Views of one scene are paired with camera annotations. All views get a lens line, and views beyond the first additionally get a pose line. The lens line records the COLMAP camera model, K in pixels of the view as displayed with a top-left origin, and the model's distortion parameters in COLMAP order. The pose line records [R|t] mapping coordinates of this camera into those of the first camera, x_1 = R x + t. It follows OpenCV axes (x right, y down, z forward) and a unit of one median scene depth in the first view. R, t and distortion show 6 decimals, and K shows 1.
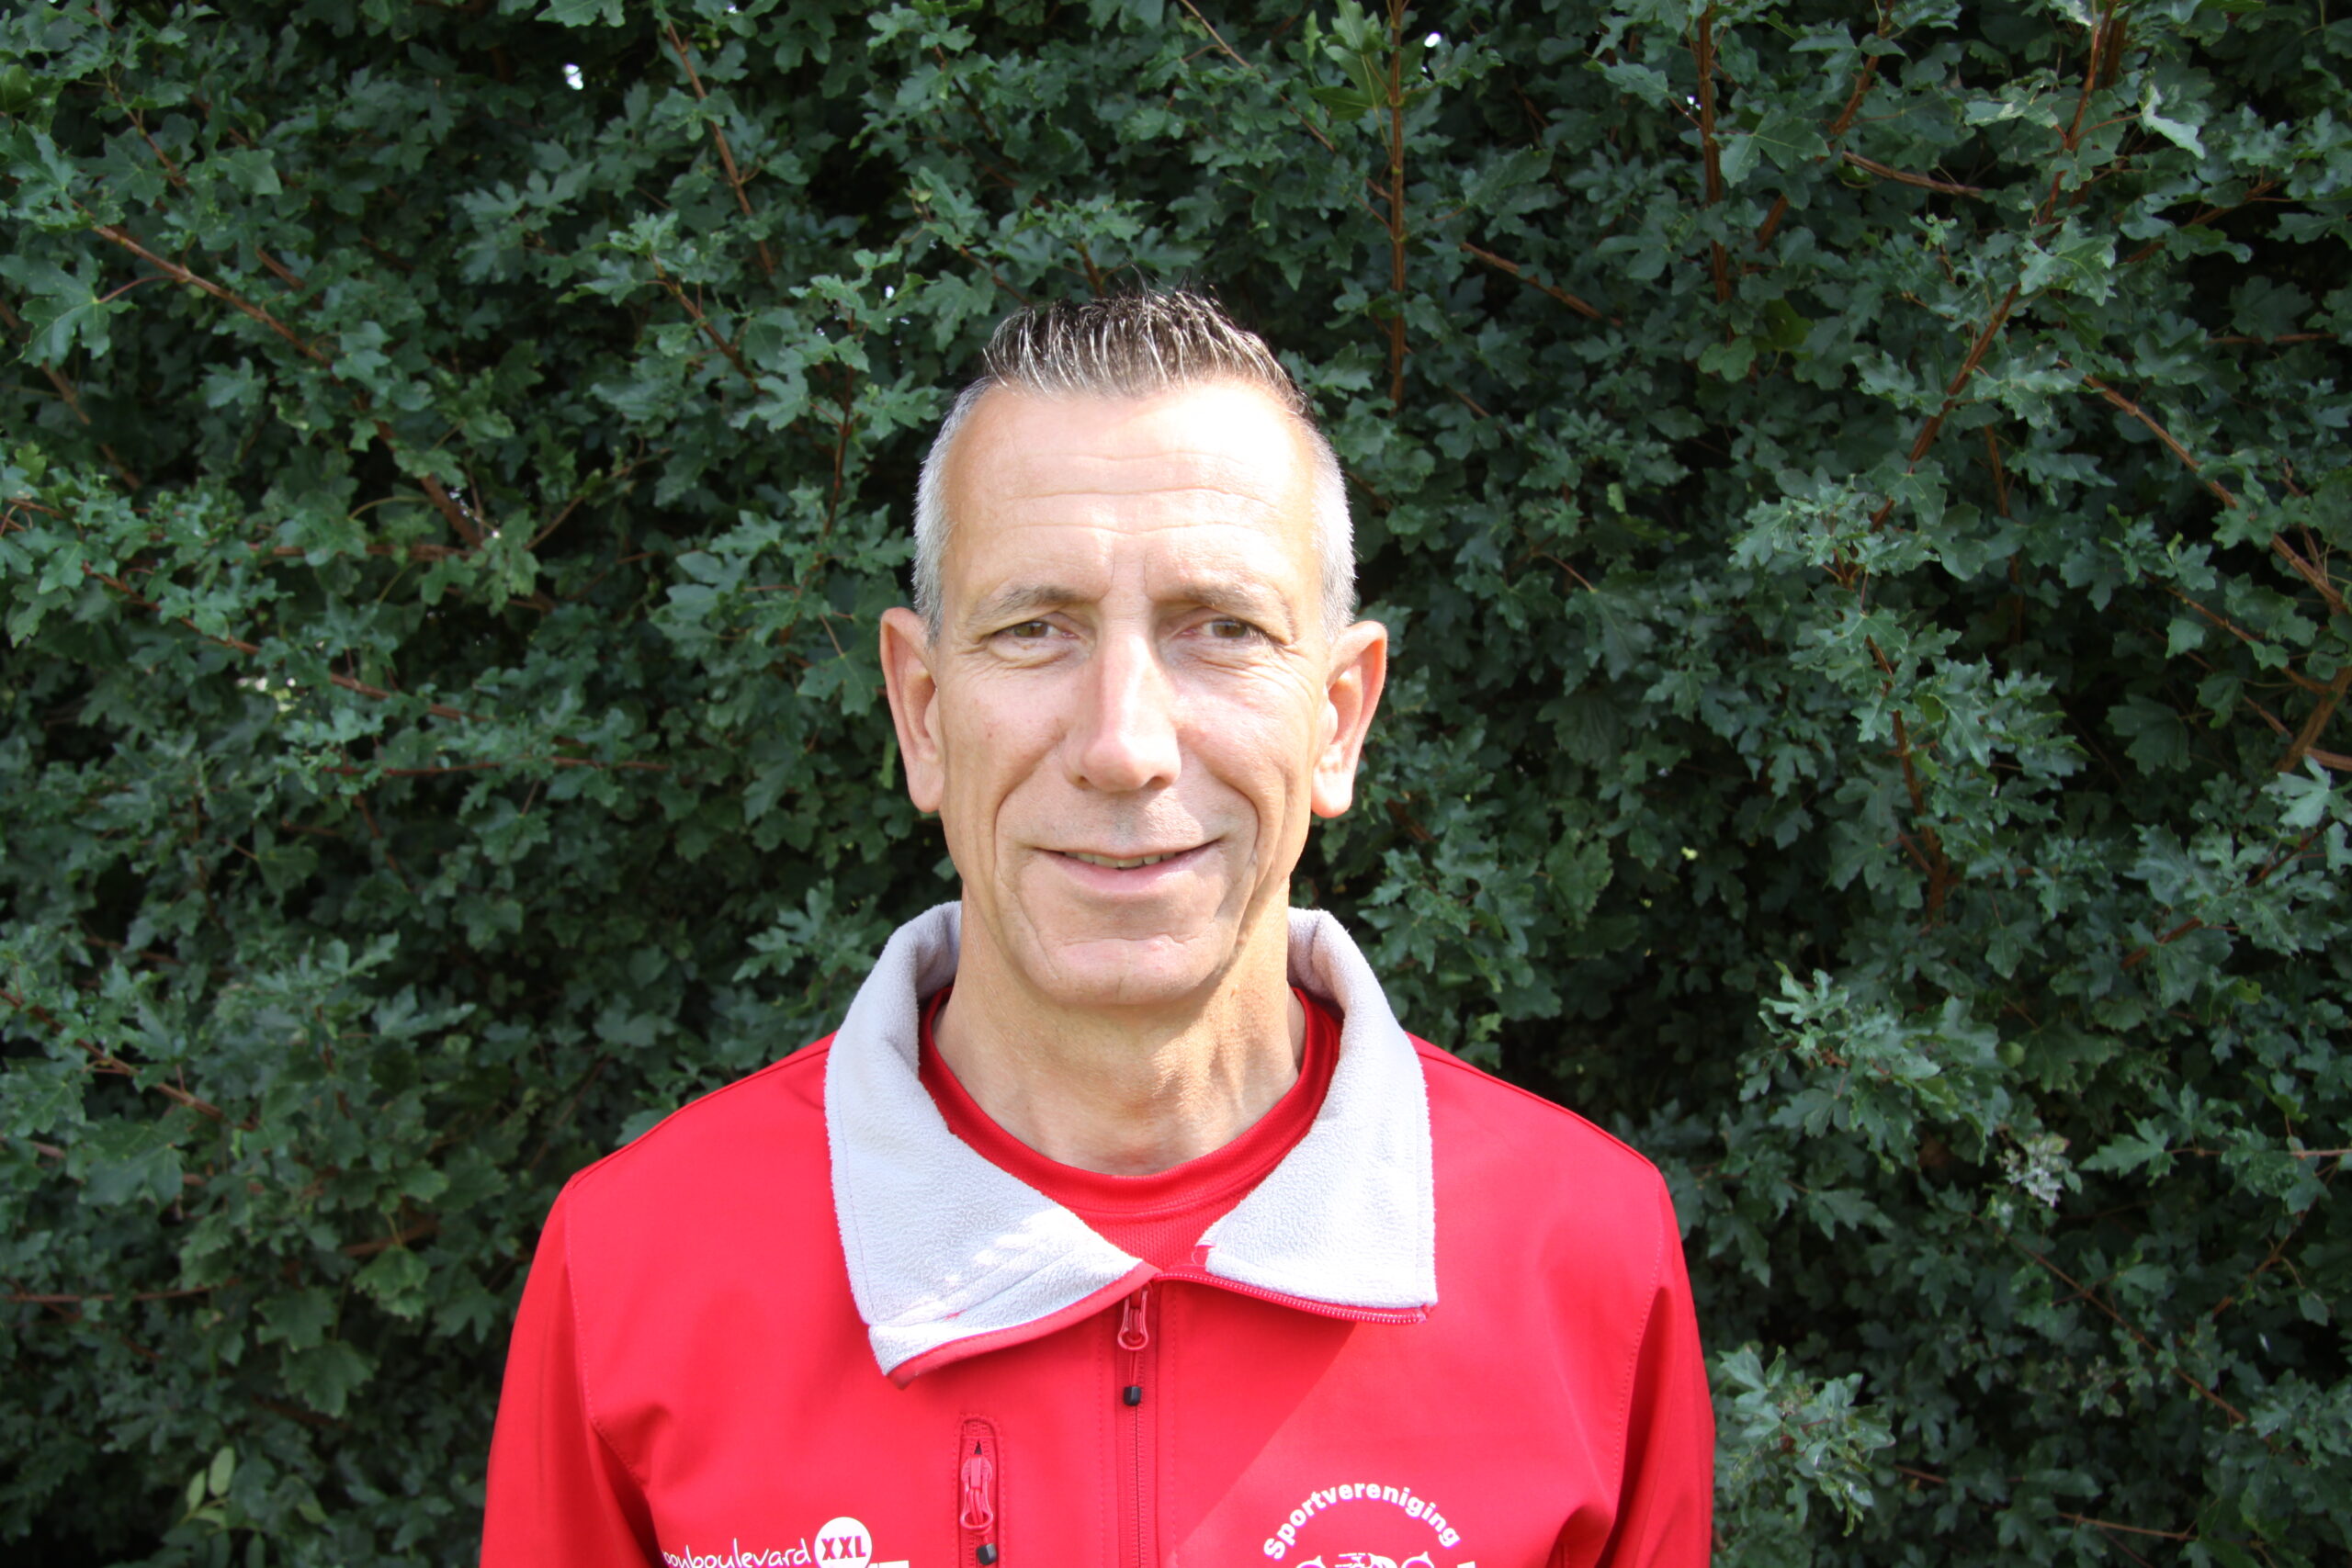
lens RADIAL K [[2493.7, 0, 1159.6], [0, 2493.7, 793.8], [0, 0, 1]] dist [0.064256, 0.000000]
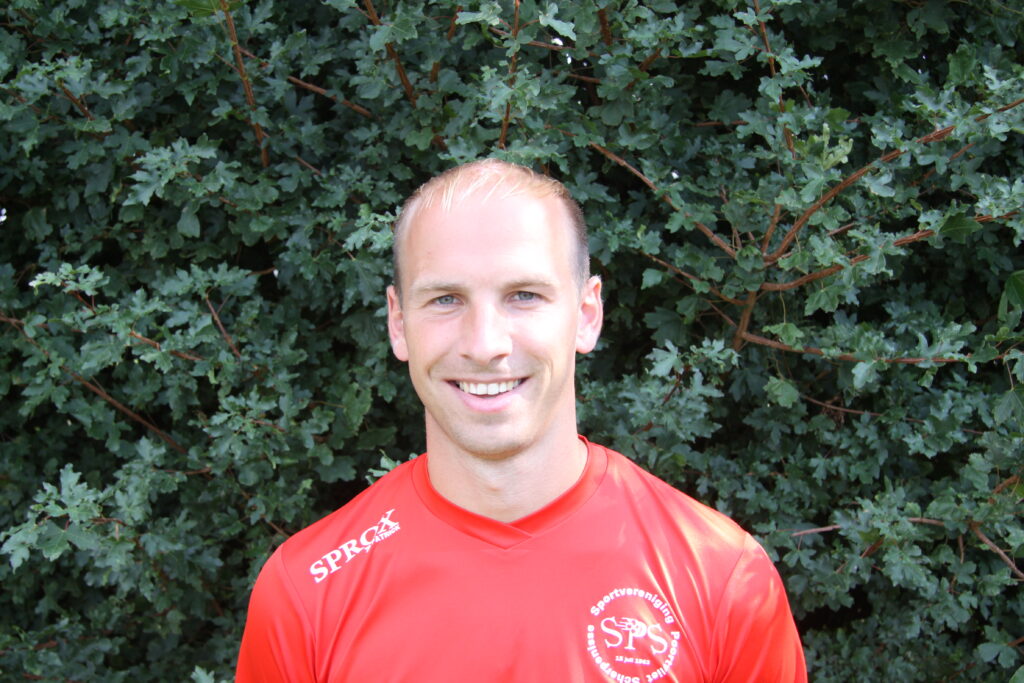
lens RADIAL K [[1376.7, 0, 489.3], [0, 1376.7, 347.4], [0, 0, 1]] dist [0.143864, 0.000000]
pose [[0.999645, -0.020394, 0.017145, 0.259600], [0.020525, 0.999761, -0.007504, -0.002952], [-0.016988, 0.007854, 0.999825, -0.069268]]
